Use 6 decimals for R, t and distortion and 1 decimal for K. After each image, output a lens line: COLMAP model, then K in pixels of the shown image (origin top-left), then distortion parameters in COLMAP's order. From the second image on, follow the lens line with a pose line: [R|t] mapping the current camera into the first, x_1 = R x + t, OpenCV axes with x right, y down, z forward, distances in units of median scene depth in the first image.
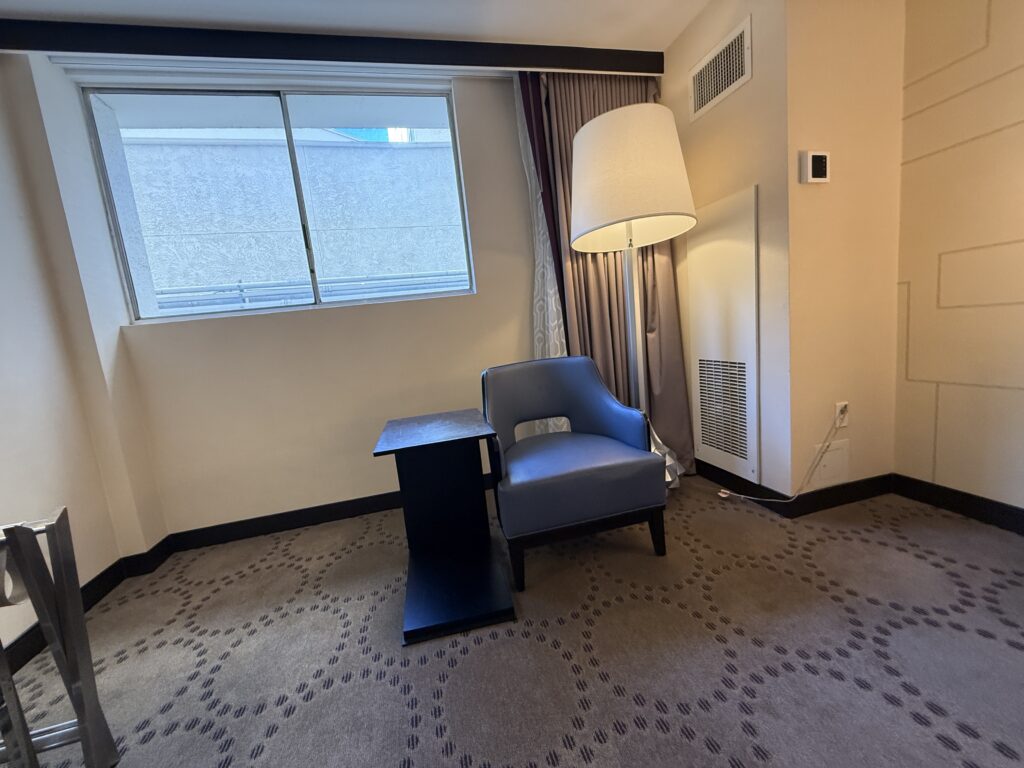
lens RADIAL K [[408.2, 0, 510.4], [0, 408.2, 384.2], [0, 0, 1]] dist [-0.000474, 0.000367]
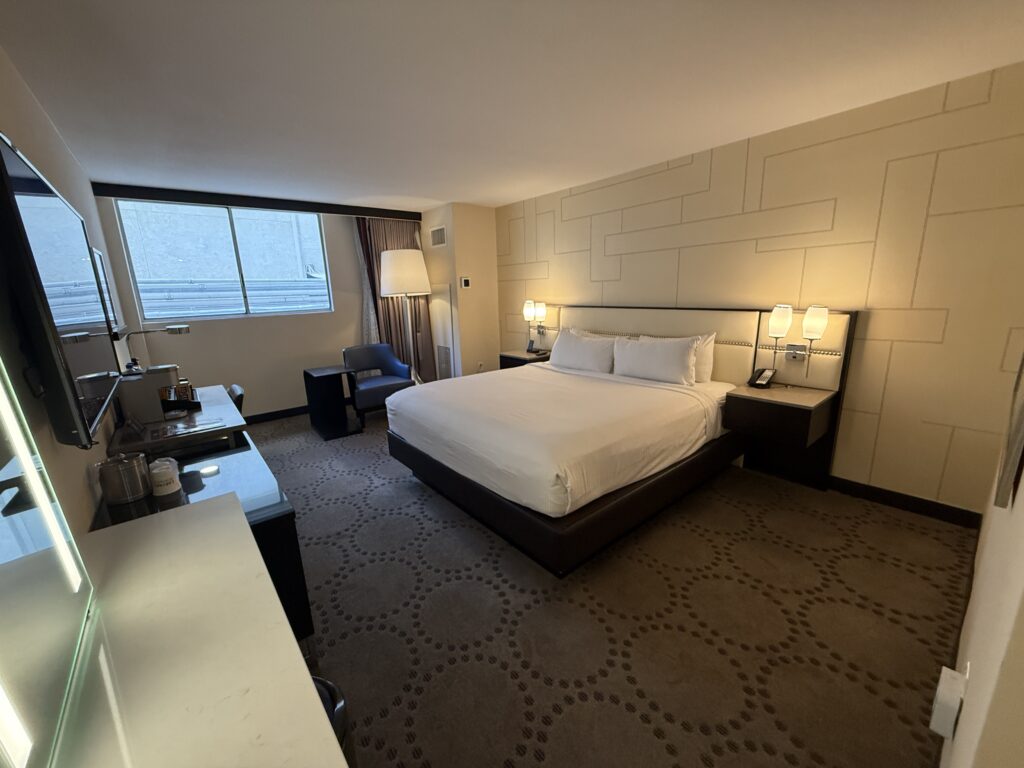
lens RADIAL K [[408.2, 0, 513.4], [0, 408.2, 380.5], [0, 0, 1]] dist [-0.000474, 0.000367]
pose [[0.899954, -0.020495, 0.435503, -0.168391], [-0.005532, 0.998277, 0.058411, 0.002747], [-0.435950, -0.054976, 0.898290, -1.250645]]
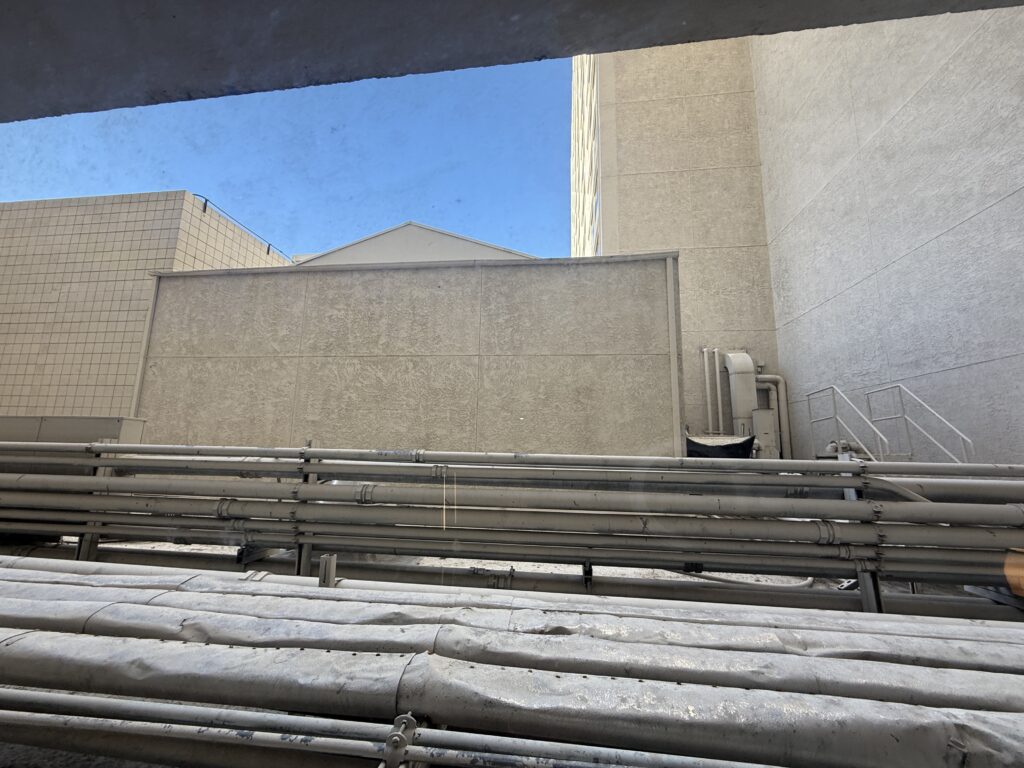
lens RADIAL K [[408.2, 0, 508.9], [0, 408.2, 388.1], [0, 0, 1]] dist [-0.000474, 0.000367]
pose [[0.927789, 0.058867, -0.368433, -0.323213], [-0.158483, 0.956142, -0.246325, -0.353452], [0.337773, 0.286928, 0.896427, 0.877057]]
